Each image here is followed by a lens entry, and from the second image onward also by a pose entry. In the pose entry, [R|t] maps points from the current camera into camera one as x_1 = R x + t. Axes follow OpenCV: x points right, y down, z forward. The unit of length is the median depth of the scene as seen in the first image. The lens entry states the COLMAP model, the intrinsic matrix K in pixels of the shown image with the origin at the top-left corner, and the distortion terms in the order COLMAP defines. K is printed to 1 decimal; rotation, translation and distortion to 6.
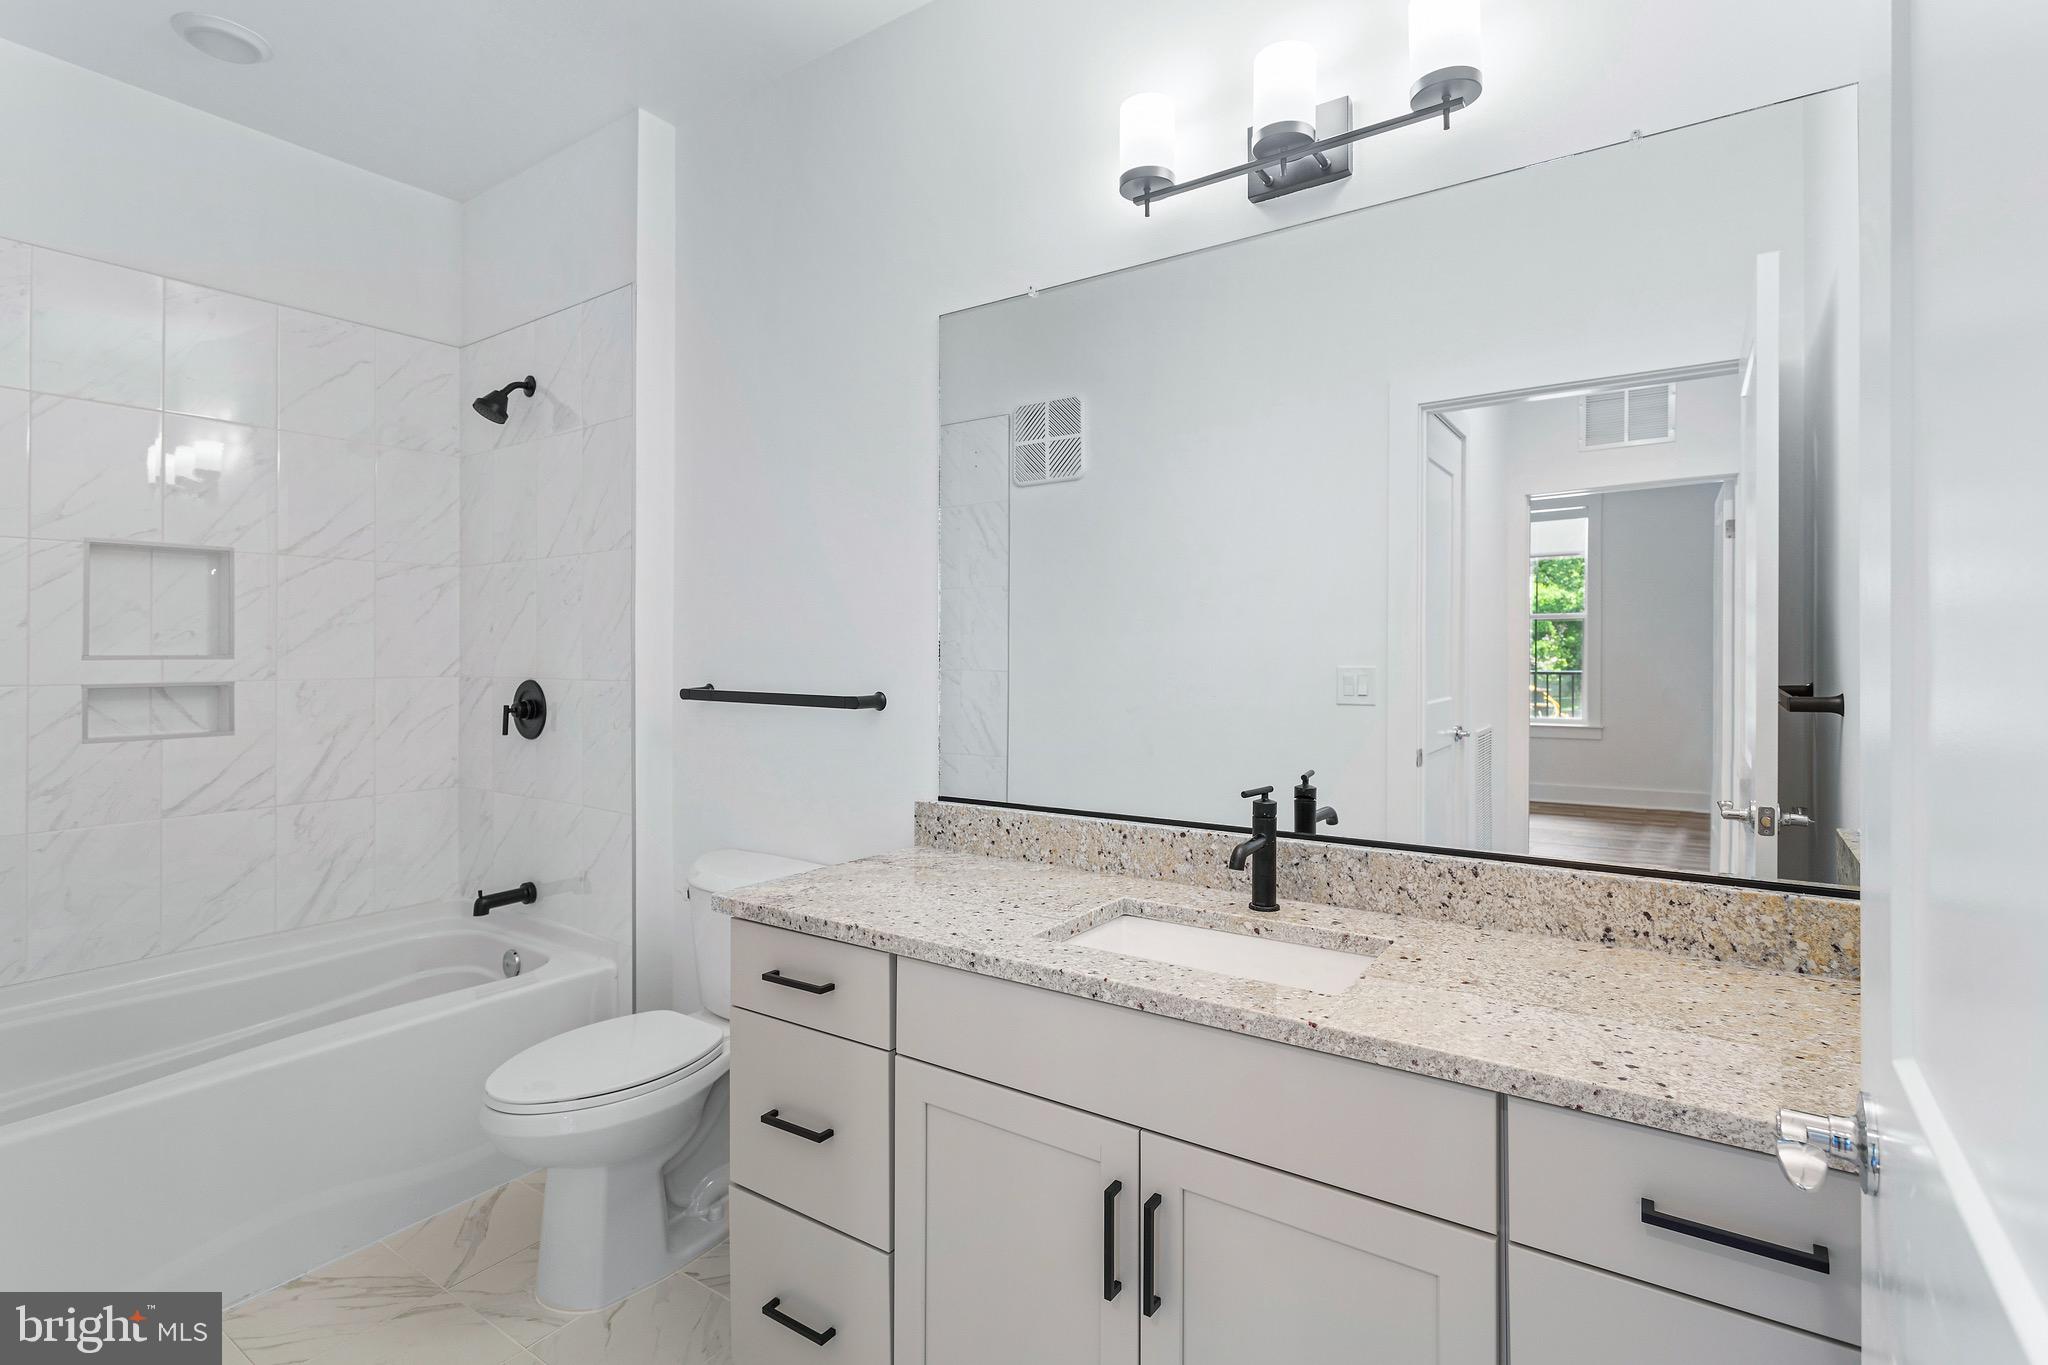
lens RADIAL K [[956.5, 0, 1024.0], [0, 956.5, 682.5], [0, 0, 1]] dist [-0.000077, 0.001017]
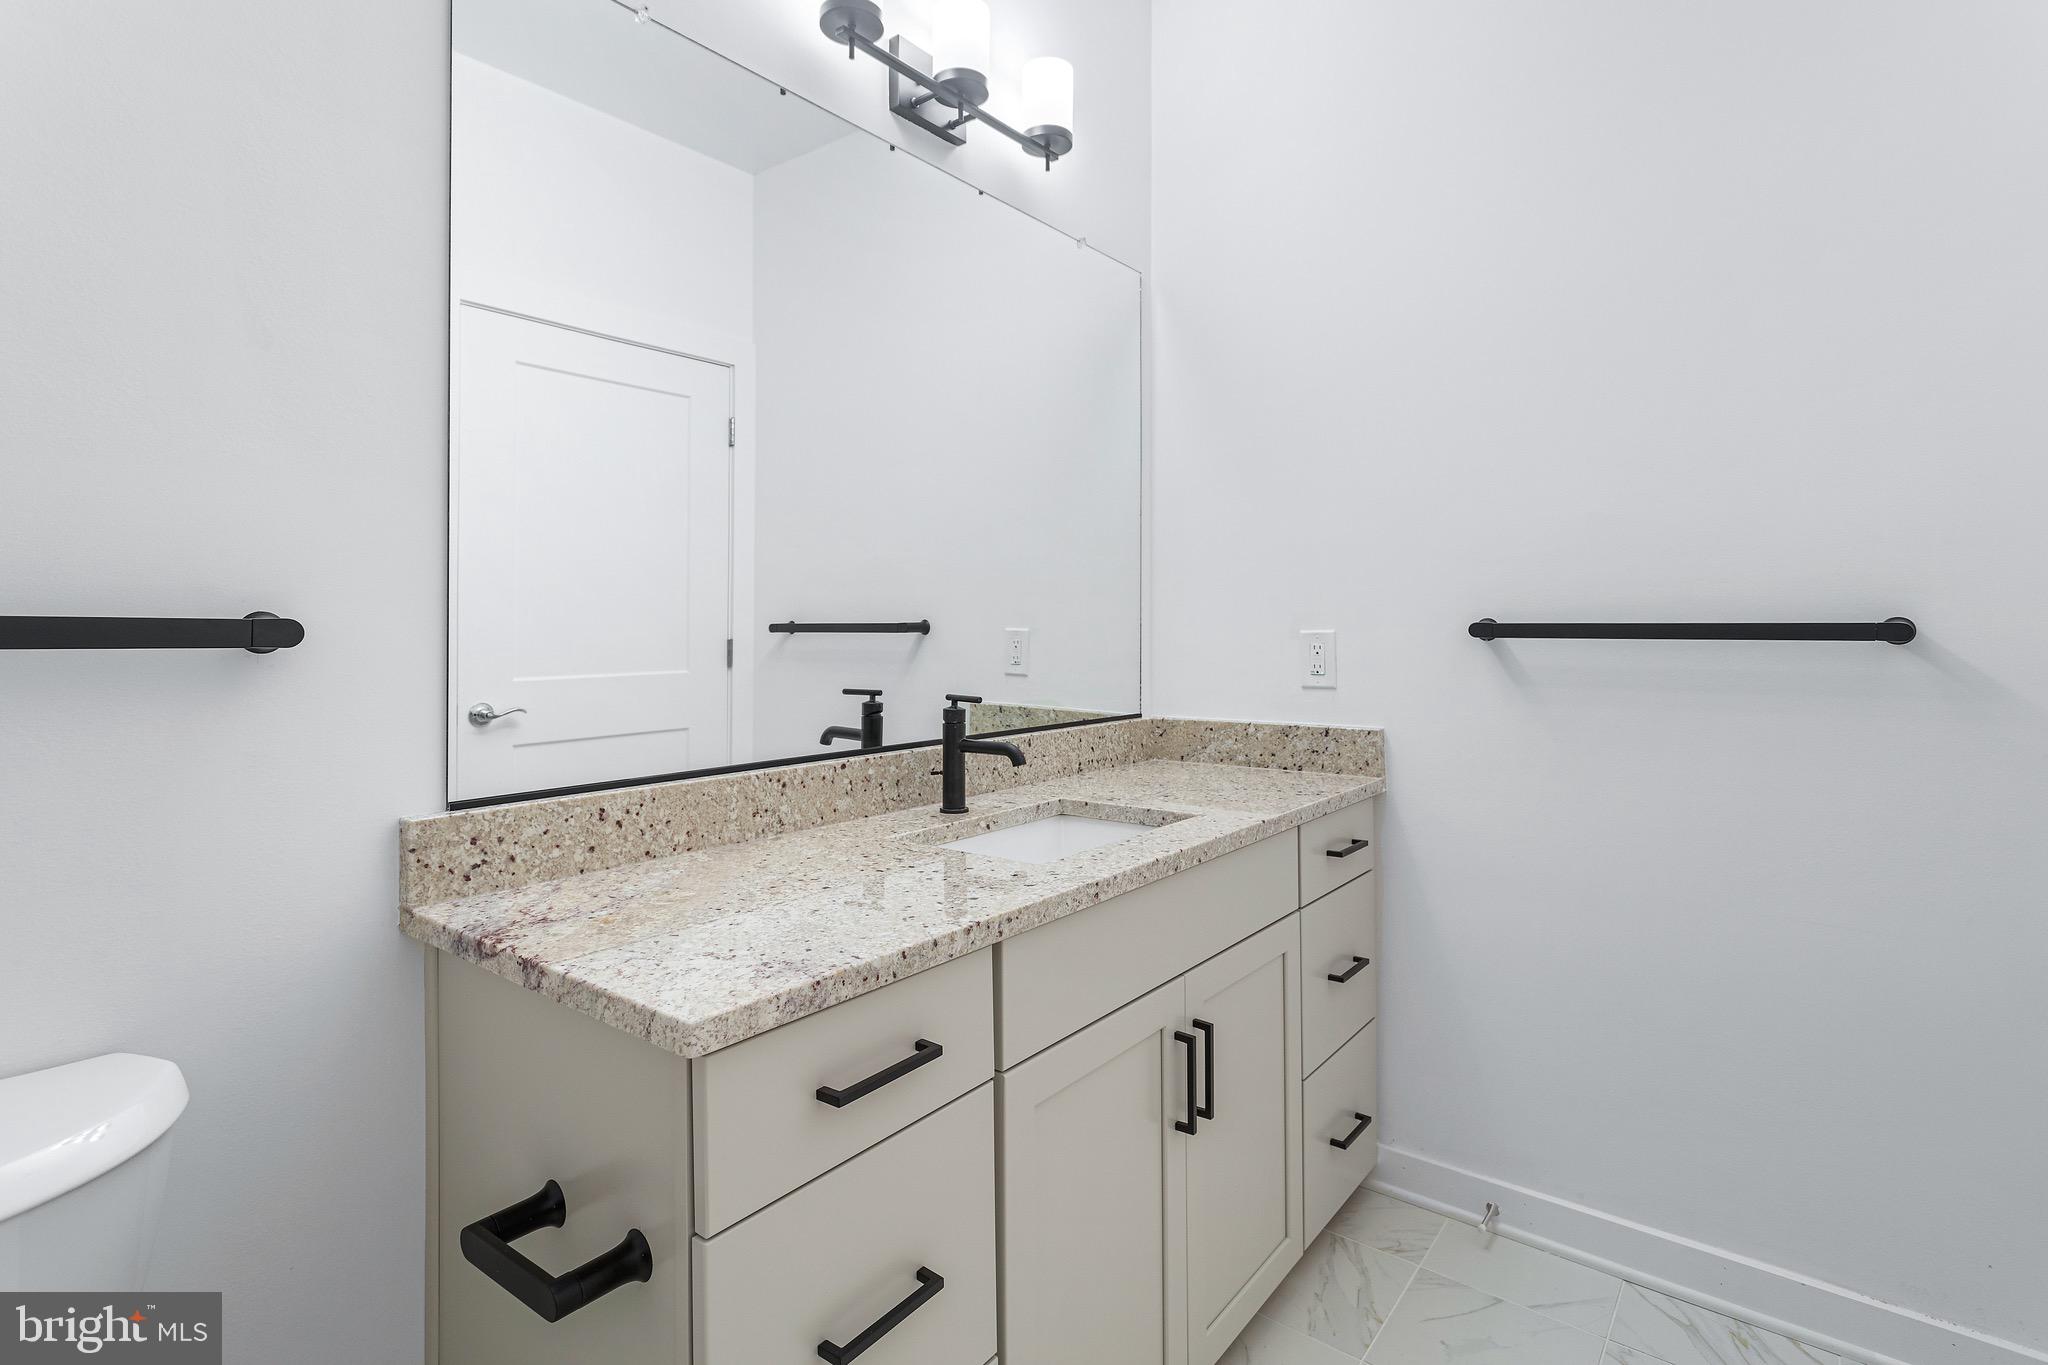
lens RADIAL K [[1013.1, 0, 1010.0], [0, 1013.1, 624.5], [0, 0, 1]] dist [-0.000501, 0.000277]
pose [[0.067804, 0.001974, 0.997697, -0.774324], [0.021422, 0.999765, -0.003434, 0.032598], [-0.997469, 0.021605, 0.067746, 0.778054]]
